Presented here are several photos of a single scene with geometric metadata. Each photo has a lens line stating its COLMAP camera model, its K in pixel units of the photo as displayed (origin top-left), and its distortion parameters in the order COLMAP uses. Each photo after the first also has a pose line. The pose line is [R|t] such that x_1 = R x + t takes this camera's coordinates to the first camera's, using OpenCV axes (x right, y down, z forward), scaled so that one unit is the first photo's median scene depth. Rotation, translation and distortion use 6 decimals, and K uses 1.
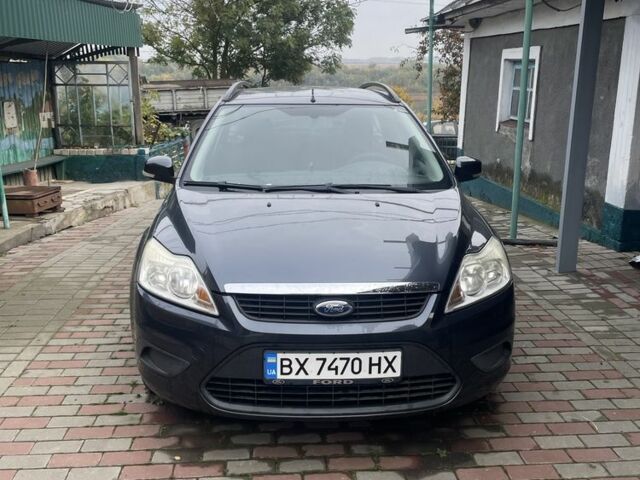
lens RADIAL K [[675.8, 0, 320.0], [0, 675.8, 241.0], [0, 0, 1]] dist [-0.002854, 0.000000]
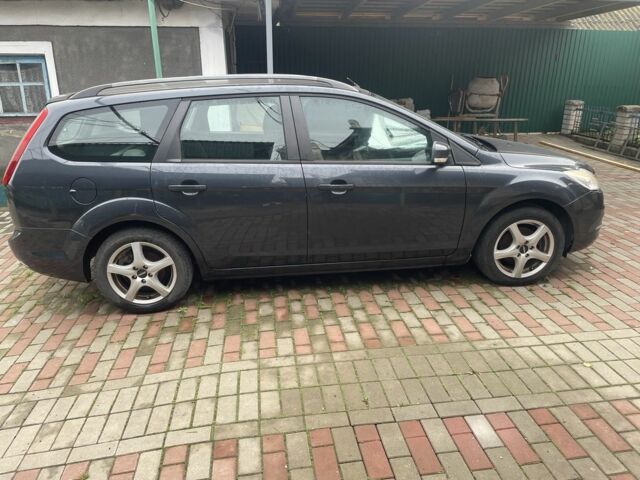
lens RADIAL K [[477.0, 0, 321.1], [0, 477.0, 239.7], [0, 0, 1]] dist [0.006671, -0.000617]
pose [[-0.054404, -0.352578, 0.934200, -1.177638], [0.246697, 0.901835, 0.354730, -0.365161], [-0.967564, 0.249763, 0.037916, 1.371831]]
